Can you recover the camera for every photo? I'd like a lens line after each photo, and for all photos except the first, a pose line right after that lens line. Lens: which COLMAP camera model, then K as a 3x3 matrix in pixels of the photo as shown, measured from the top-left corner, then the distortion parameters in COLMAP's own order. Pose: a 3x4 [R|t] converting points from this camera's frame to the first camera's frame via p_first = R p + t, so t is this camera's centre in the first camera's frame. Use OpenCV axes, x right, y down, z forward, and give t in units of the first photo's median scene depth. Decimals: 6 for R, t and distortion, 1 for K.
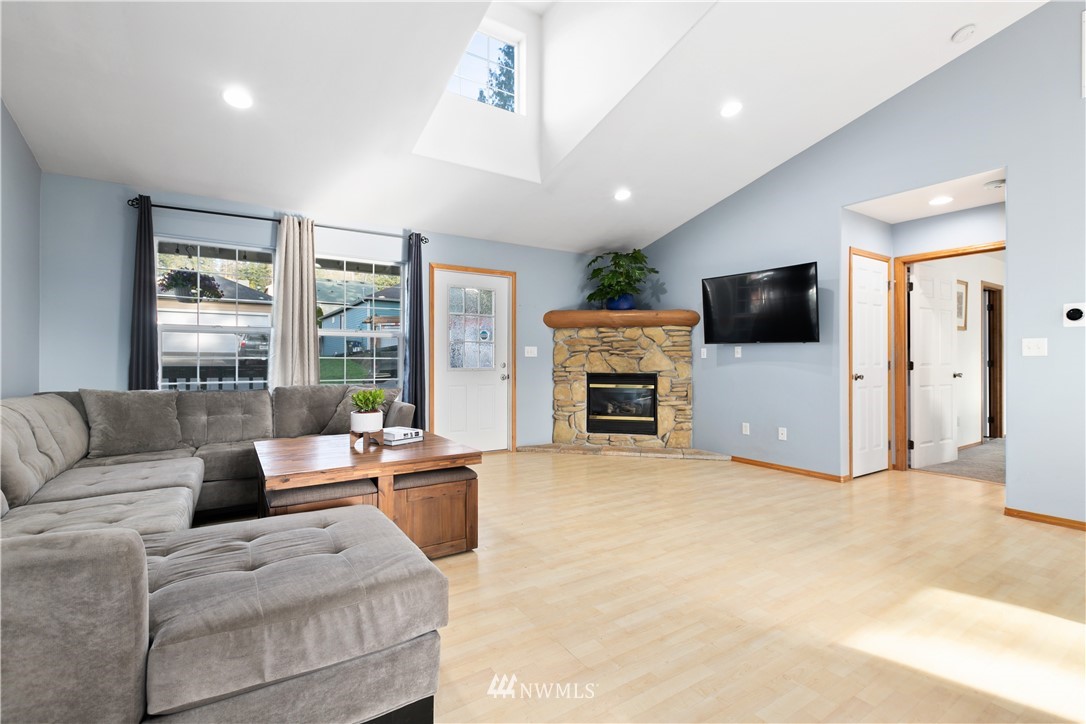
lens RADIAL K [[488.7, 0, 543.0], [0, 488.7, 362.0], [0, 0, 1]] dist [-0.002136, -0.000683]
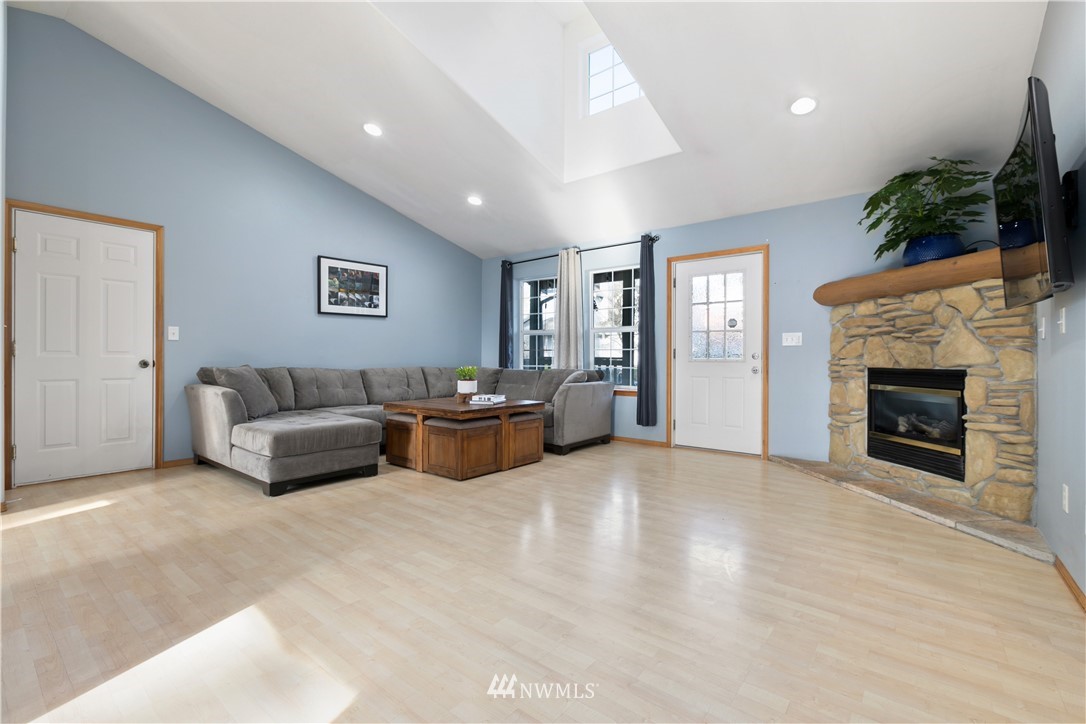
lens RADIAL K [[481.3, 0, 543.0], [0, 481.3, 362.0], [0, 0, 1]] dist [-0.000854, -0.000082]
pose [[0.310630, 0.006946, -0.950506, 0.598404], [-0.010504, 0.999937, 0.003875, 0.017307], [0.950473, 0.008780, 0.310683, 0.380873]]
